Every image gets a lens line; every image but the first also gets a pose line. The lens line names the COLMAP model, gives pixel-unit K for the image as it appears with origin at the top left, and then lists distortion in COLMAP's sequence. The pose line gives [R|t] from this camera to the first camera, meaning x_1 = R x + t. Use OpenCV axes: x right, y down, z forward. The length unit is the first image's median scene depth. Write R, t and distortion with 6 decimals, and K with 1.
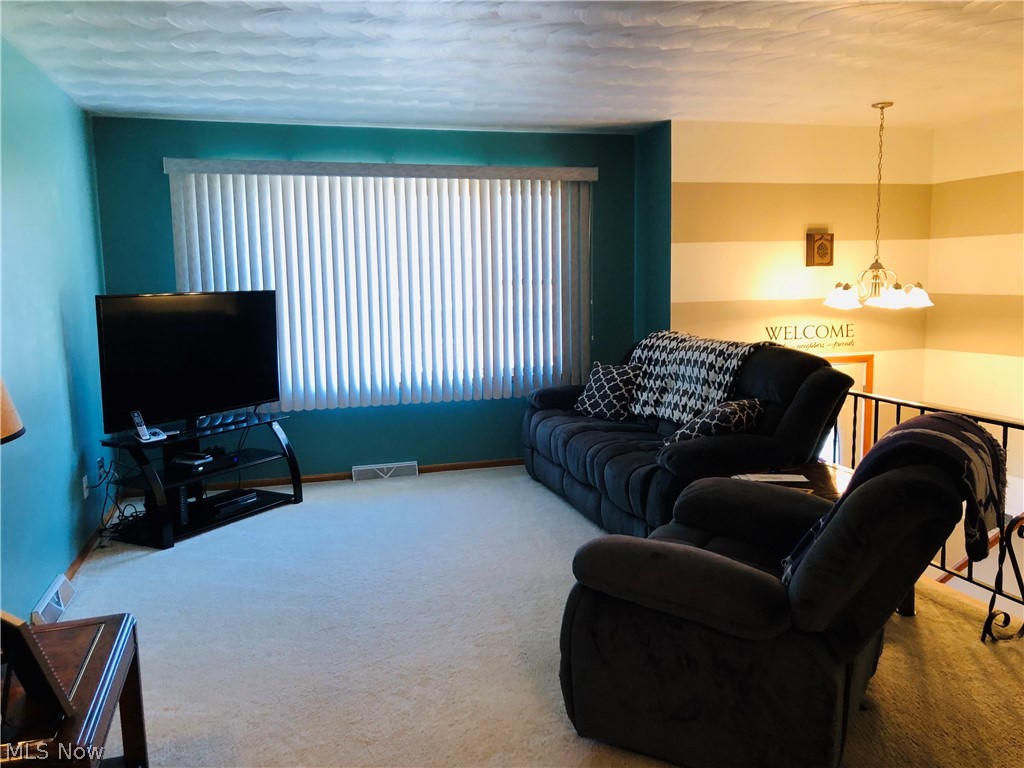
lens RADIAL K [[848.8, 0, 512.8], [0, 848.8, 372.2], [0, 0, 1]] dist [0.041479, 0.000330]
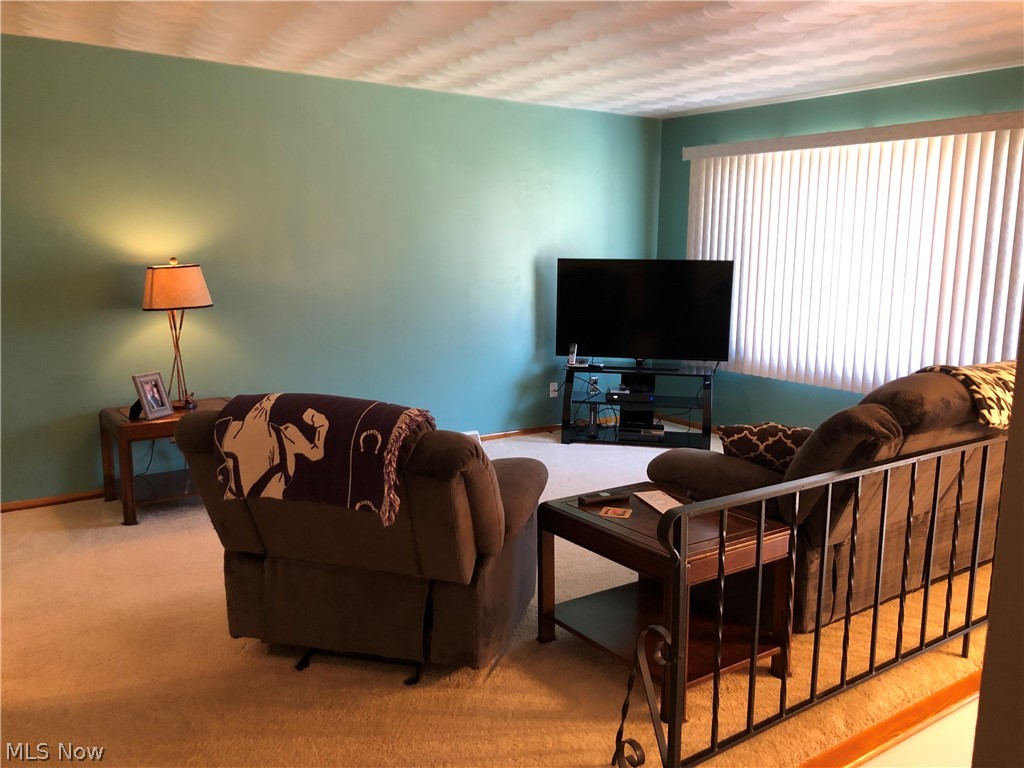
lens RADIAL K [[848.8, 0, 512.8], [0, 848.8, 372.2], [0, 0, 1]] dist [0.041479, 0.000330]
pose [[0.319624, 0.169180, -0.932319, 0.673747], [-0.136045, 0.981931, 0.131543, -0.060975], [0.937727, 0.084793, 0.336865, 0.379338]]
